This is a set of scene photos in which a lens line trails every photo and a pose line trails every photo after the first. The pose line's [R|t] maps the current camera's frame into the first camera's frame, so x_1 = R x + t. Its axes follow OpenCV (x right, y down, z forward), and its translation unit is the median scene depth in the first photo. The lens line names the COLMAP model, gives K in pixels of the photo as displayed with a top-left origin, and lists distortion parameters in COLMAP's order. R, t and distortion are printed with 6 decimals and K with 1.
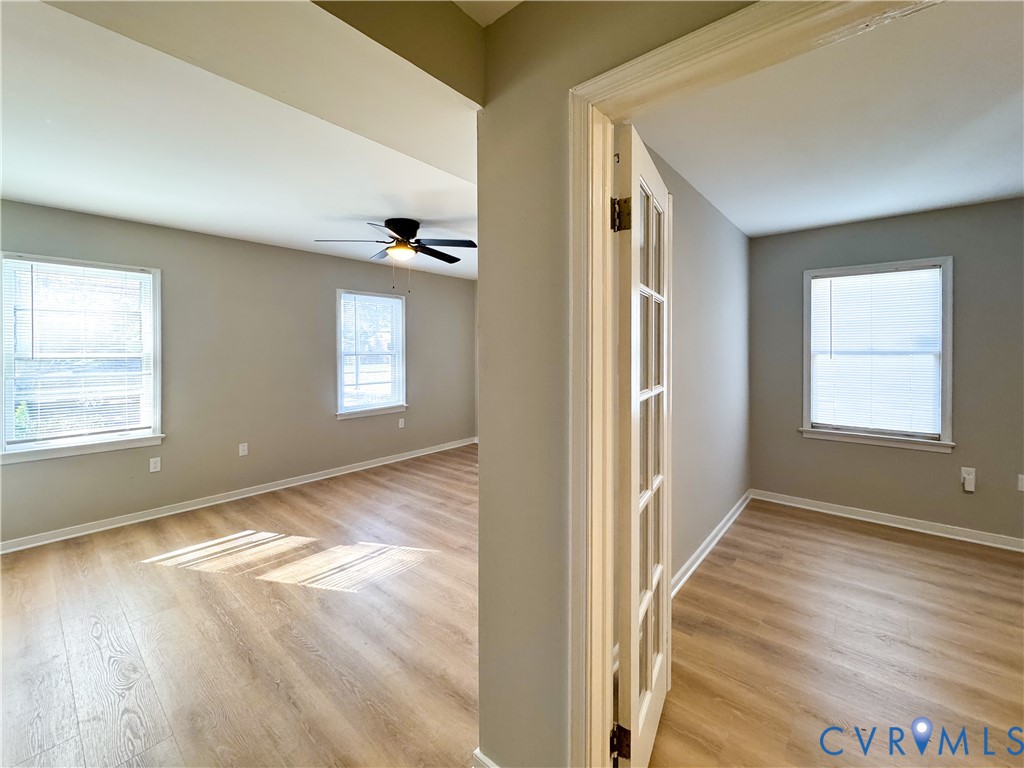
lens RADIAL K [[418.5, 0, 512.0], [0, 418.5, 350.1], [0, 0, 1]] dist [-0.000748, -0.000531]
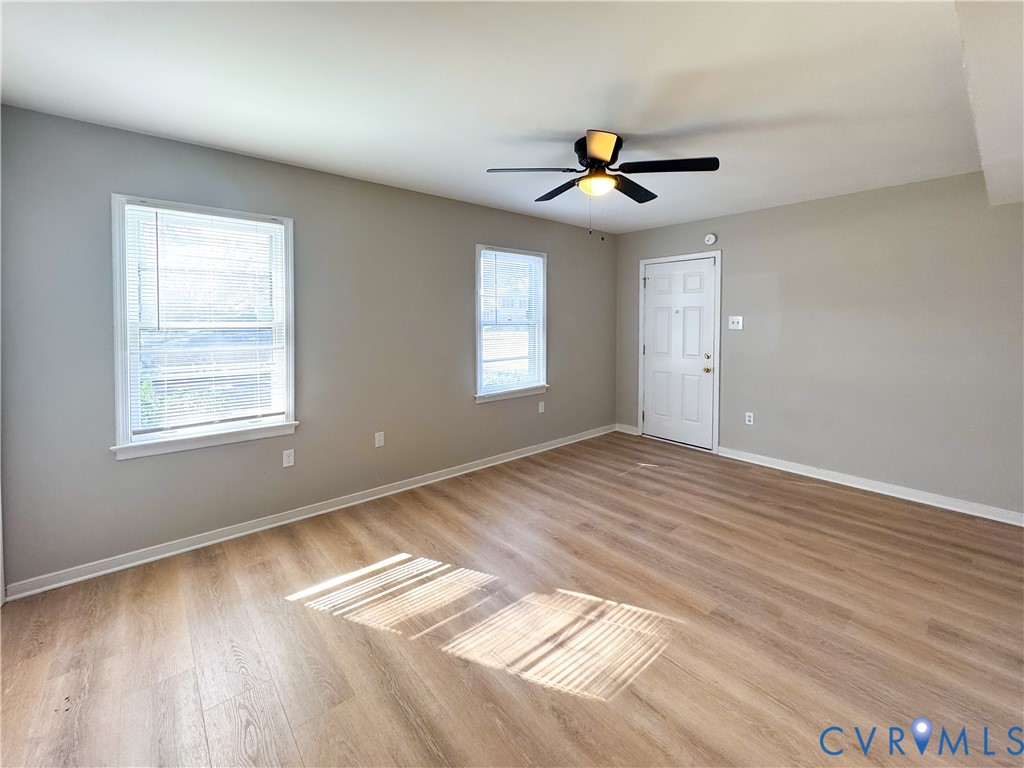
lens RADIAL K [[418.5, 0, 507.7], [0, 418.5, 325.7], [0, 0, 1]] dist [-0.000748, -0.000531]
pose [[0.988624, 0.004923, -0.150327, -0.319057], [-0.002364, 0.999849, 0.017199, -0.001137], [0.150389, -0.016648, 0.988487, 0.268694]]
